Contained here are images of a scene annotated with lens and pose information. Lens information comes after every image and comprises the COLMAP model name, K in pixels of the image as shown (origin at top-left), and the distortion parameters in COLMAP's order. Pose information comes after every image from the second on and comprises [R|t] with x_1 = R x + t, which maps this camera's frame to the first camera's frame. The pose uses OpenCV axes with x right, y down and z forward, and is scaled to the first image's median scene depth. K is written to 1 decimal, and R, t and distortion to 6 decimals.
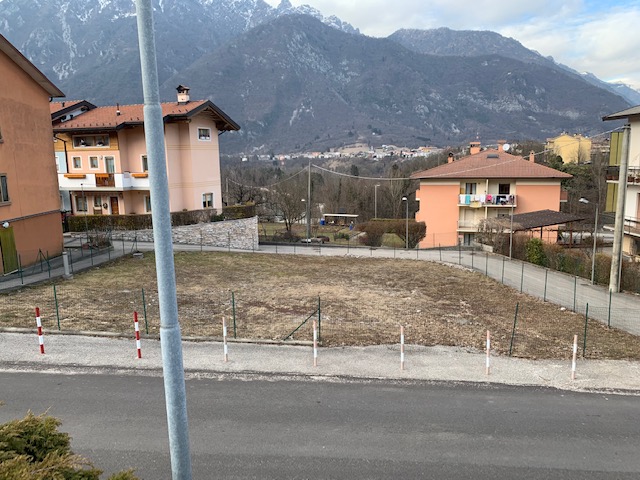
lens RADIAL K [[499.0, 0, 320.0], [0, 499.0, 240.0], [0, 0, 1]] dist [0.080058, -0.156064]
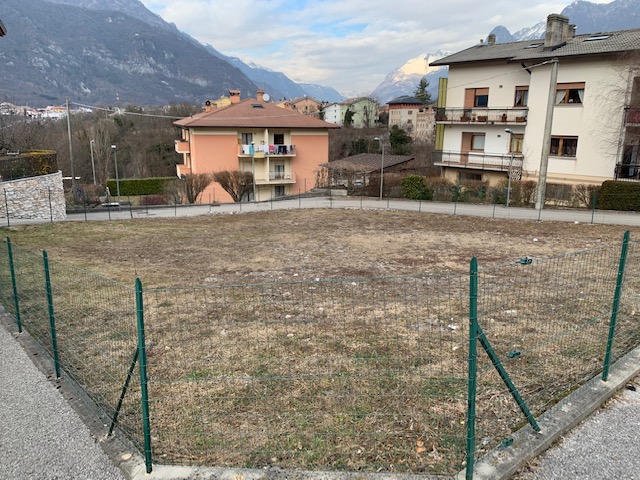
lens RADIAL K [[503.9, 0, 333.3], [0, 503.9, 231.2], [0, 0, 1]] dist [0.014519, -0.002423]
pose [[0.753564, -0.119634, 0.646397, -0.219417], [0.087898, 0.992808, 0.081277, 0.007439], [-0.651472, -0.004431, 0.758660, 0.181865]]
